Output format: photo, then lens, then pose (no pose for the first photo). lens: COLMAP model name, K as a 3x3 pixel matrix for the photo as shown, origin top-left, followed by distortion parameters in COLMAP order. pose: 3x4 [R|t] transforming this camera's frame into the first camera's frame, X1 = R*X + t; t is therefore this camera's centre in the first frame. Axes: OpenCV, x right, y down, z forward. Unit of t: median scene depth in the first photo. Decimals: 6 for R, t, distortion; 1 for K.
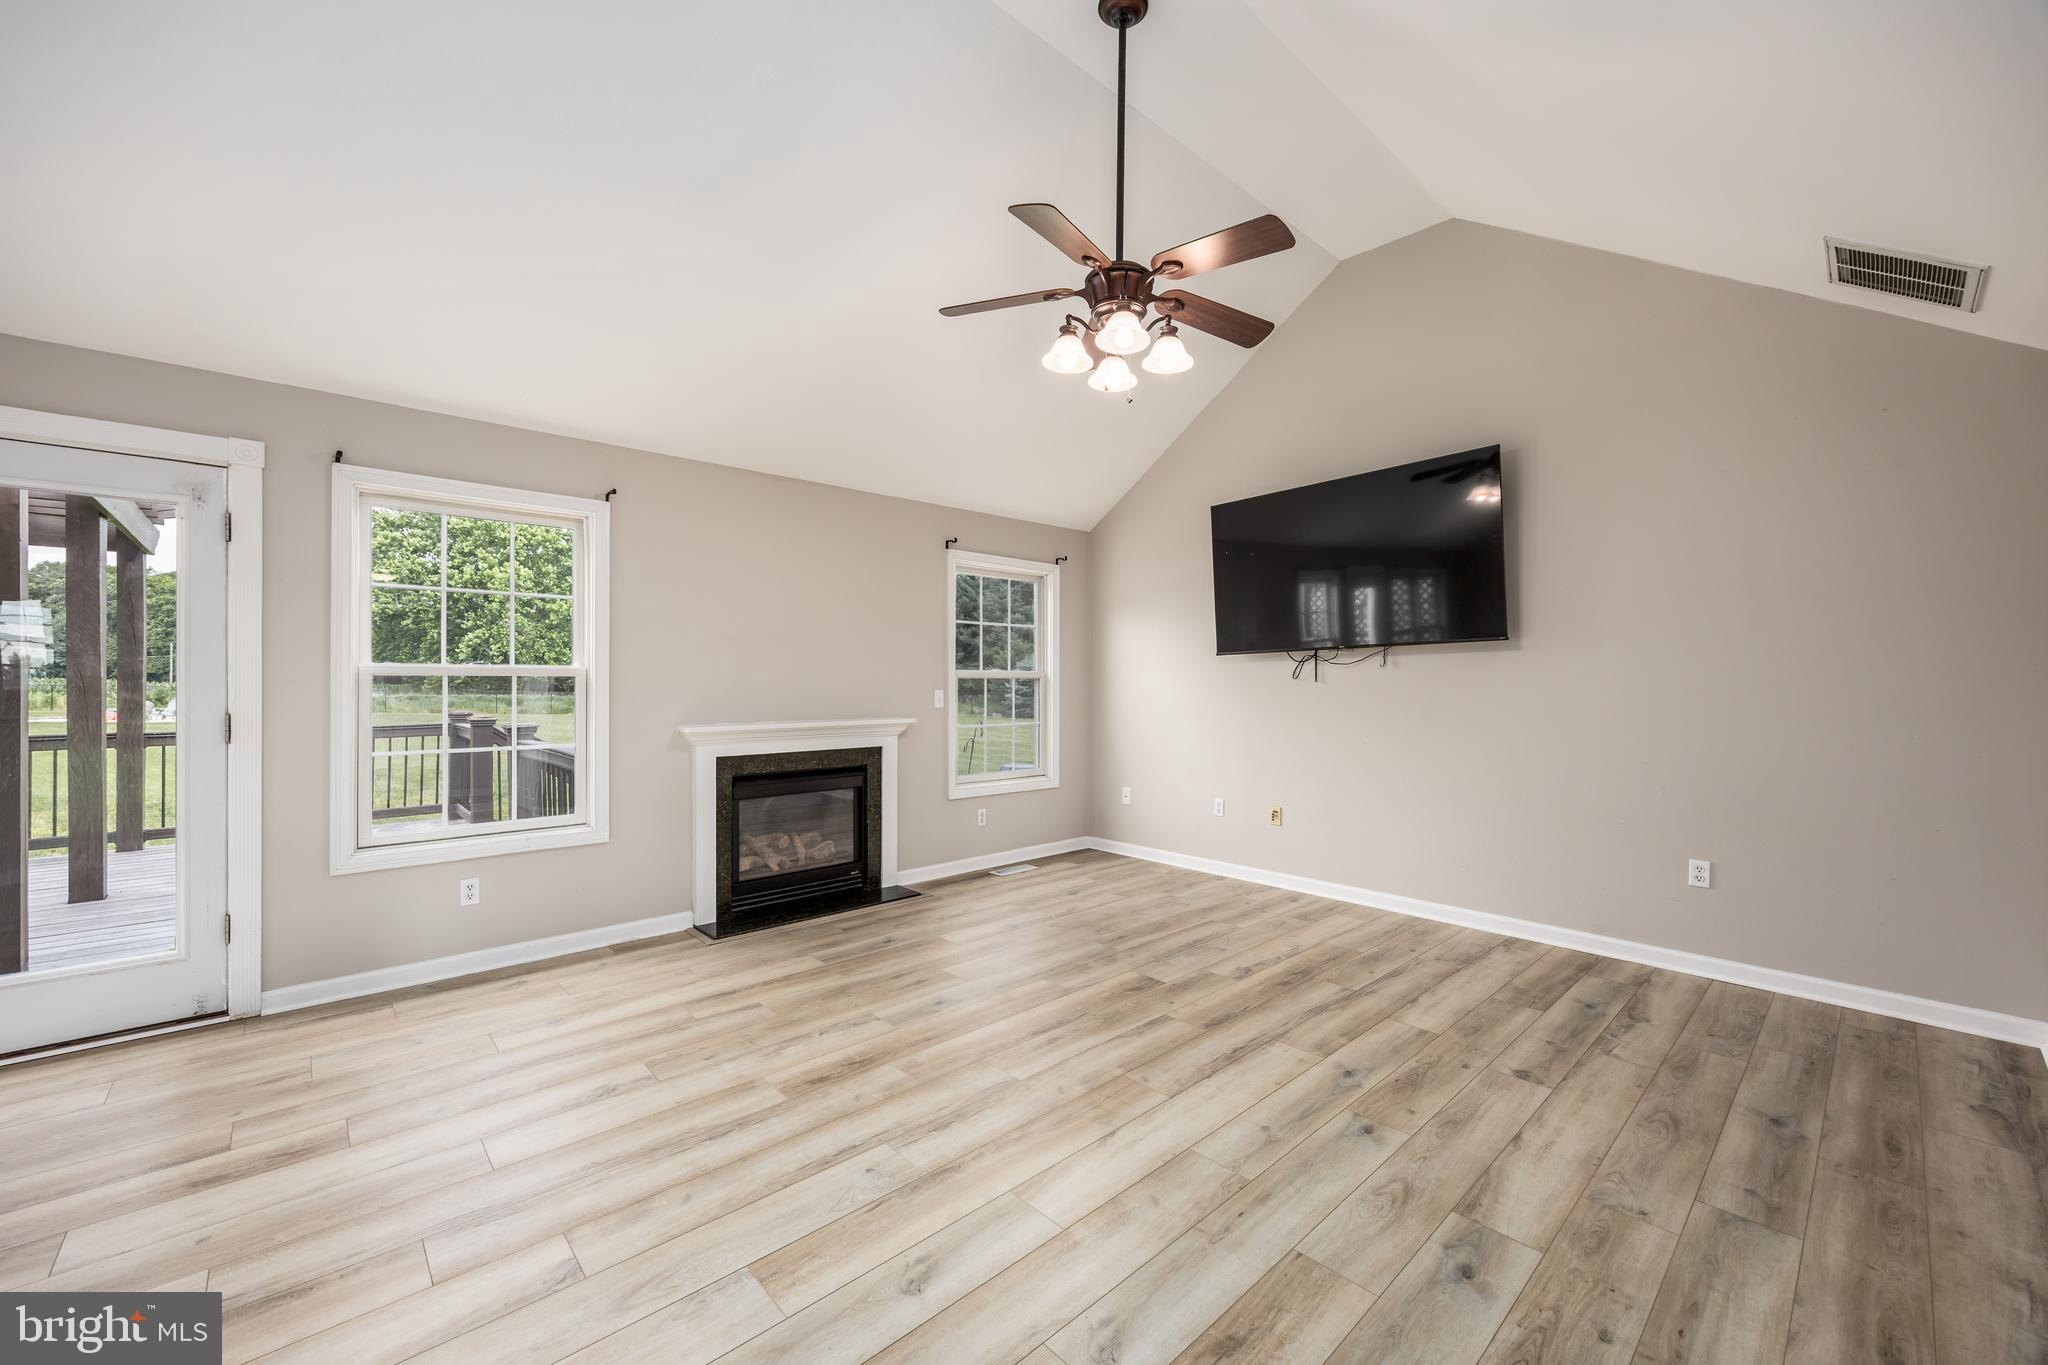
lens RADIAL K [[799.4, 0, 1030.7], [0, 799.4, 681.4], [0, 0, 1]] dist [-0.003871, 0.000628]
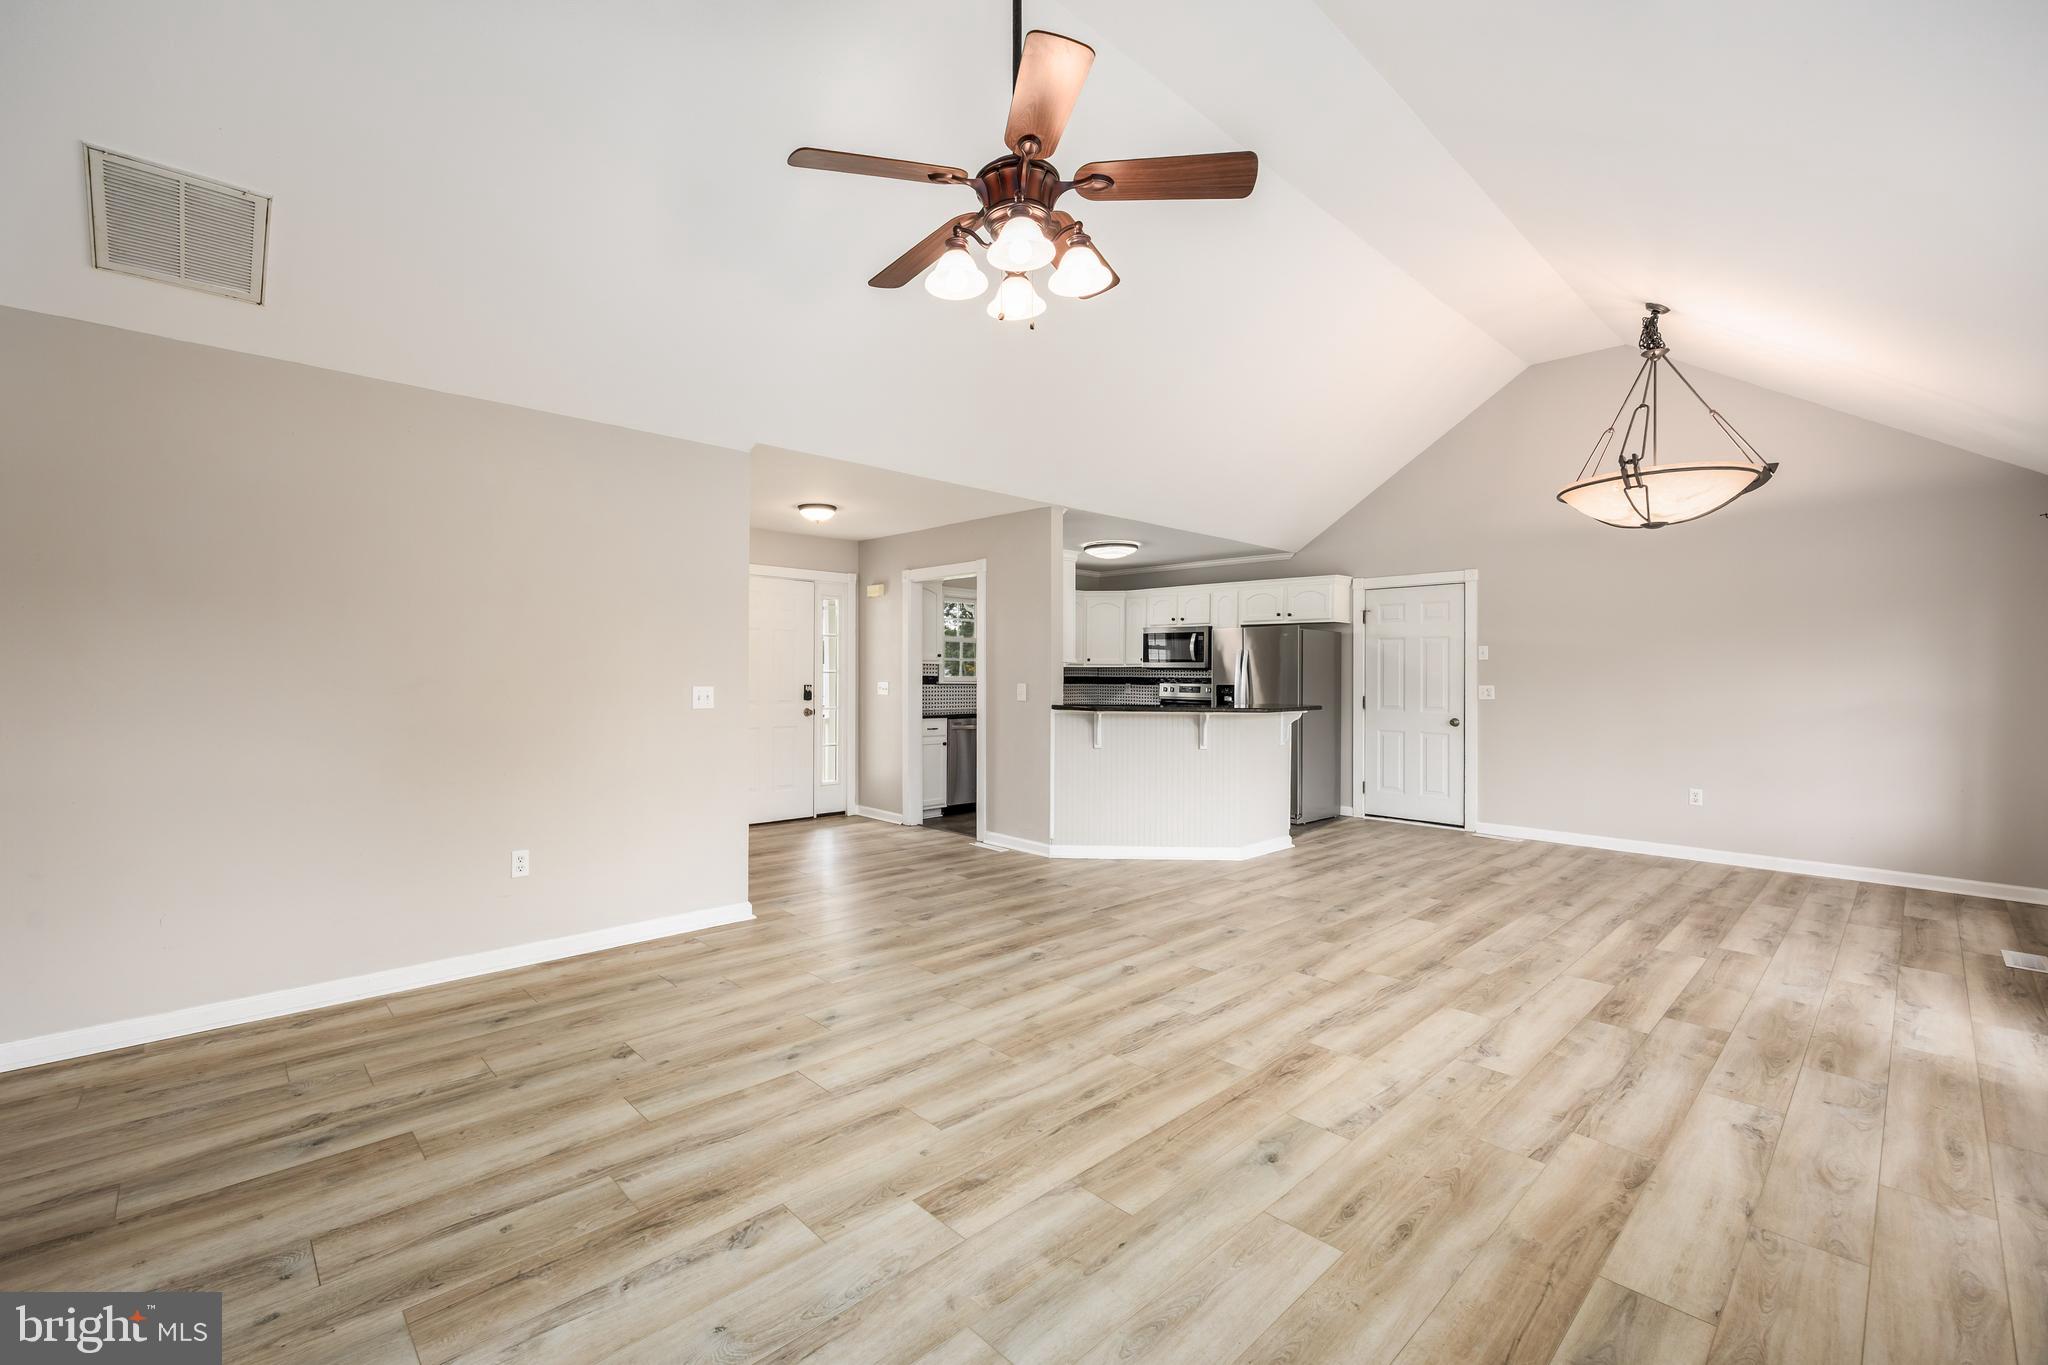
lens RADIAL K [[863.3, 0, 971.1], [0, 863.3, 676.8], [0, 0, 1]] dist [-0.001845, -0.000334]
pose [[-0.999935, -0.008268, 0.007898, 0.136237], [-0.008249, 0.999963, 0.002340, 0.000251], [-0.007917, 0.002275, -0.999966, 1.746089]]
